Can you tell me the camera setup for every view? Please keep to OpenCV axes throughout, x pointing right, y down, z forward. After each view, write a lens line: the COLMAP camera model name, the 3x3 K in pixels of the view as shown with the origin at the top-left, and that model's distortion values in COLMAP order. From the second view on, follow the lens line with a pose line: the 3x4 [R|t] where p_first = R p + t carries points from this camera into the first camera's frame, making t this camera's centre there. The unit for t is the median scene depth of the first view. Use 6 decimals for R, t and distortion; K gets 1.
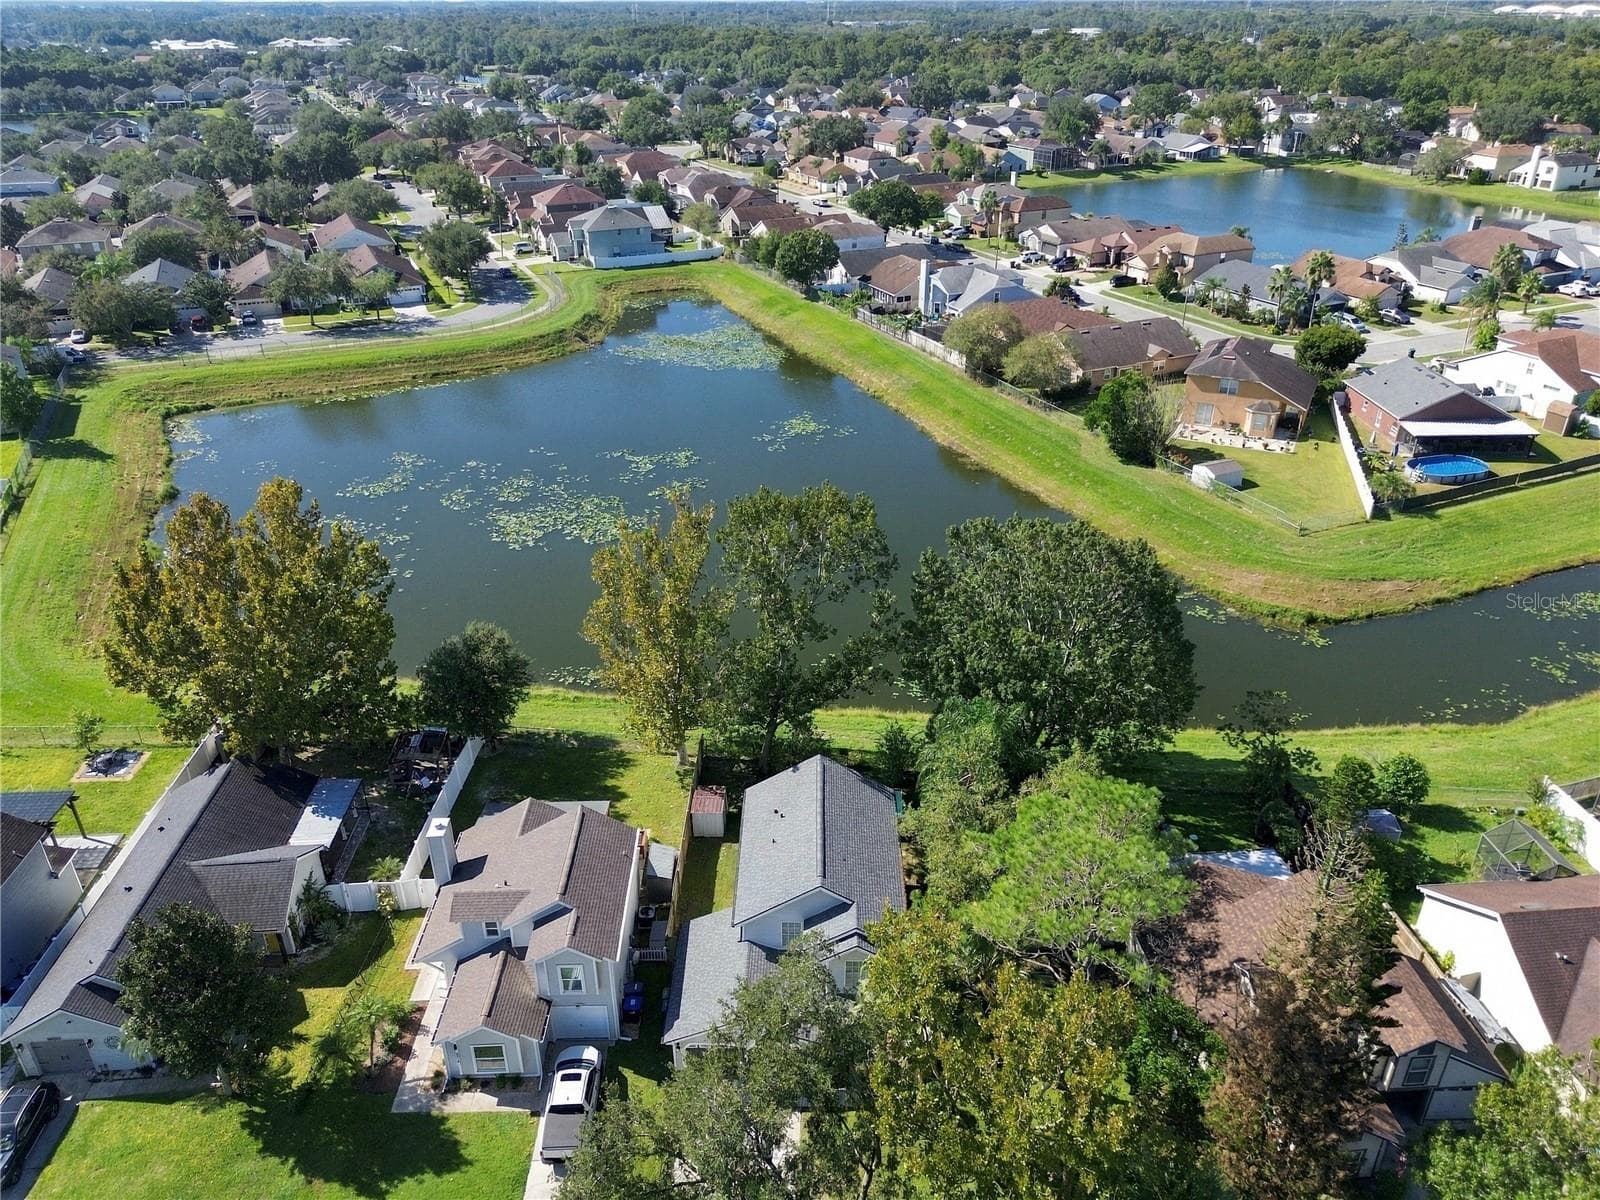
lens RADIAL K [[1136.7, 0, 801.7], [0, 1136.7, 598.3], [0, 0, 1]] dist [0.064323, -0.054081]
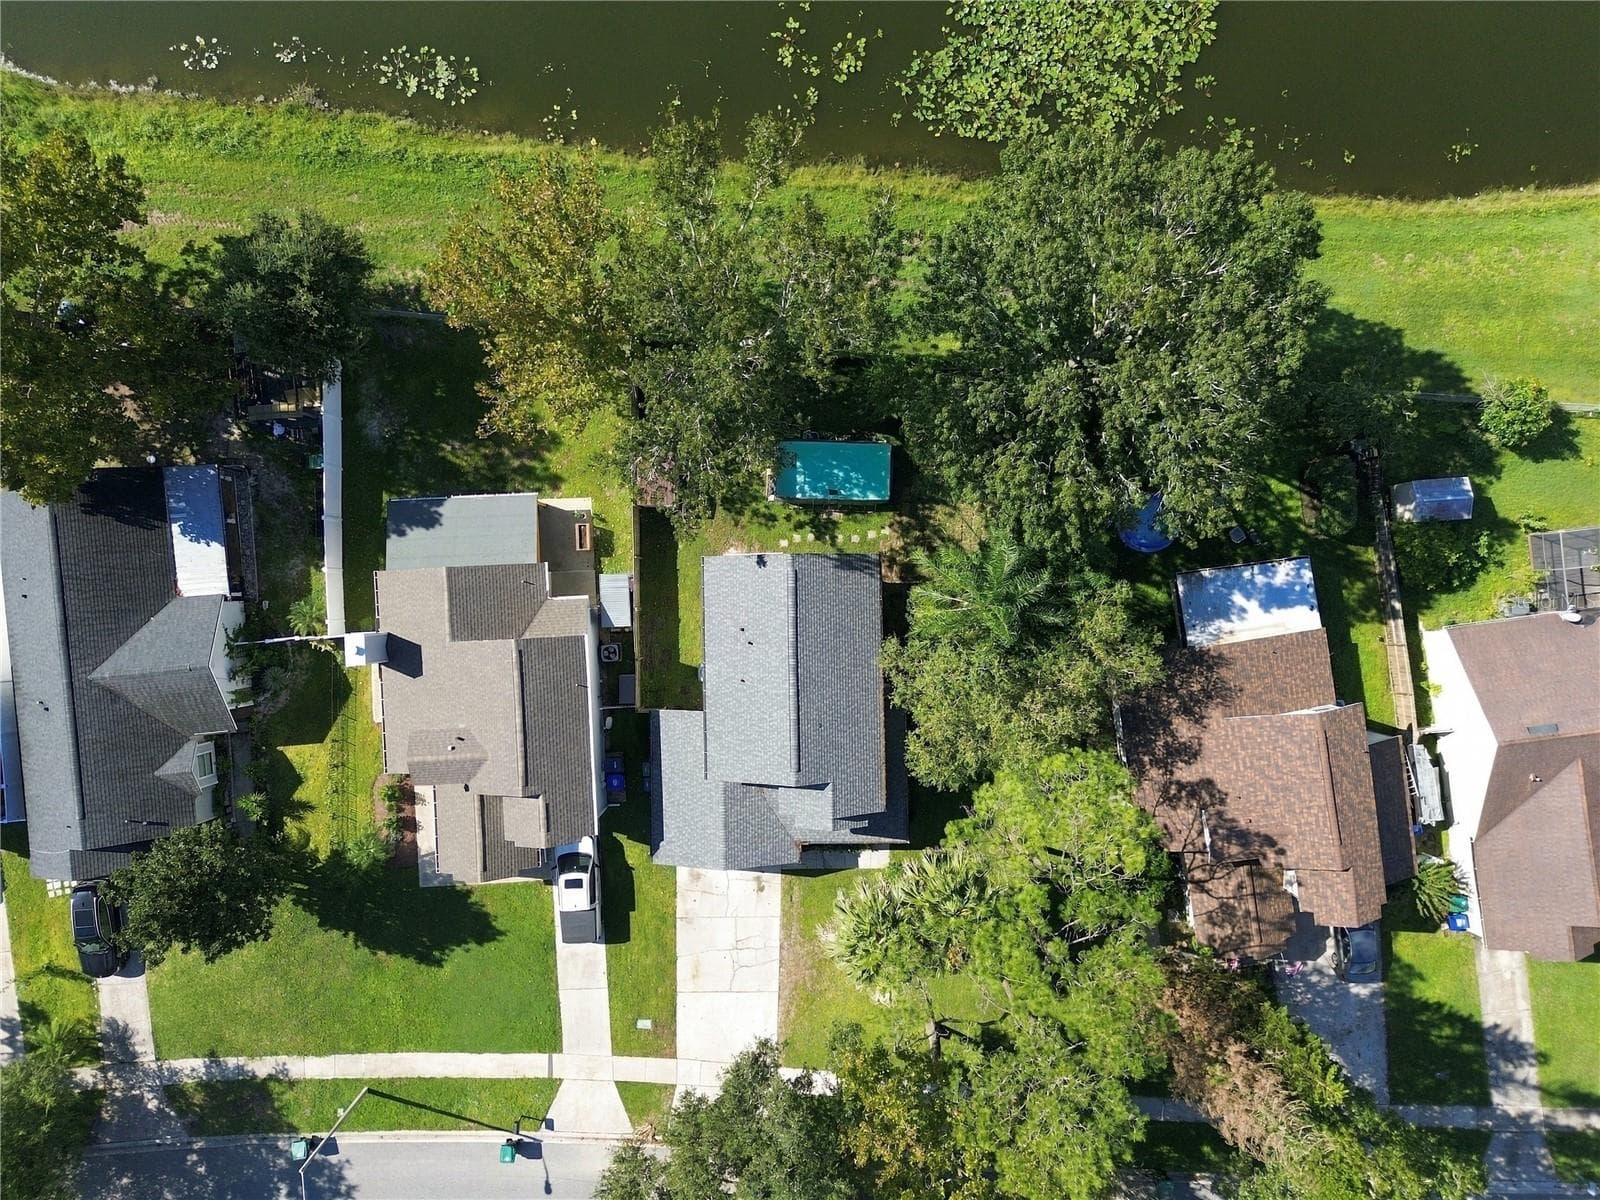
lens RADIAL K [[1136.7, 0, 801.7], [0, 1136.7, 598.3], [0, 0, 1]] dist [0.064323, -0.054081]
pose [[0.999545, -0.030040, 0.002715, 0.023196], [0.011539, 0.463993, 0.885764, -0.634163], [-0.027868, -0.885329, 0.464128, 0.667488]]
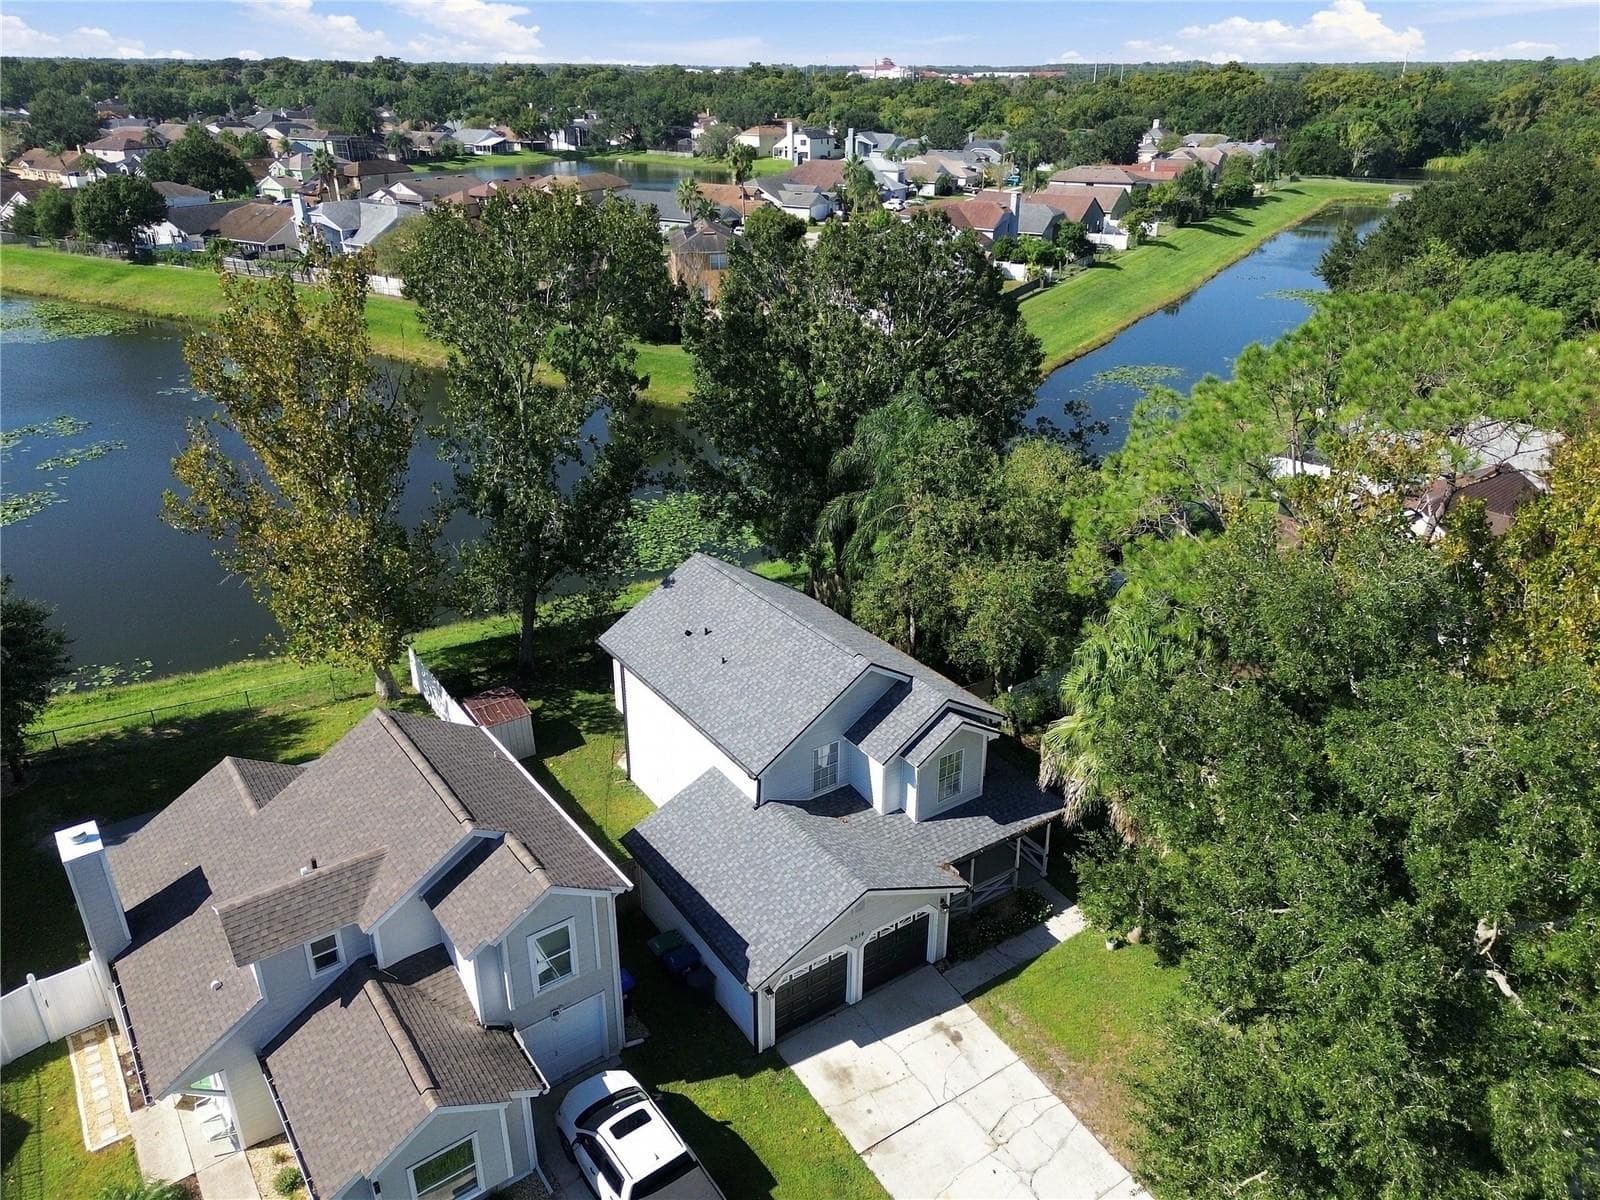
lens RADIAL K [[1136.7, 0, 801.7], [0, 1136.7, 598.3], [0, 0, 1]] dist [0.064323, -0.054081]
pose [[0.814382, -0.238138, 0.529218, -0.326002], [0.265254, 0.963841, 0.025526, 0.182684], [-0.516161, 0.119589, 0.848102, 0.458884]]
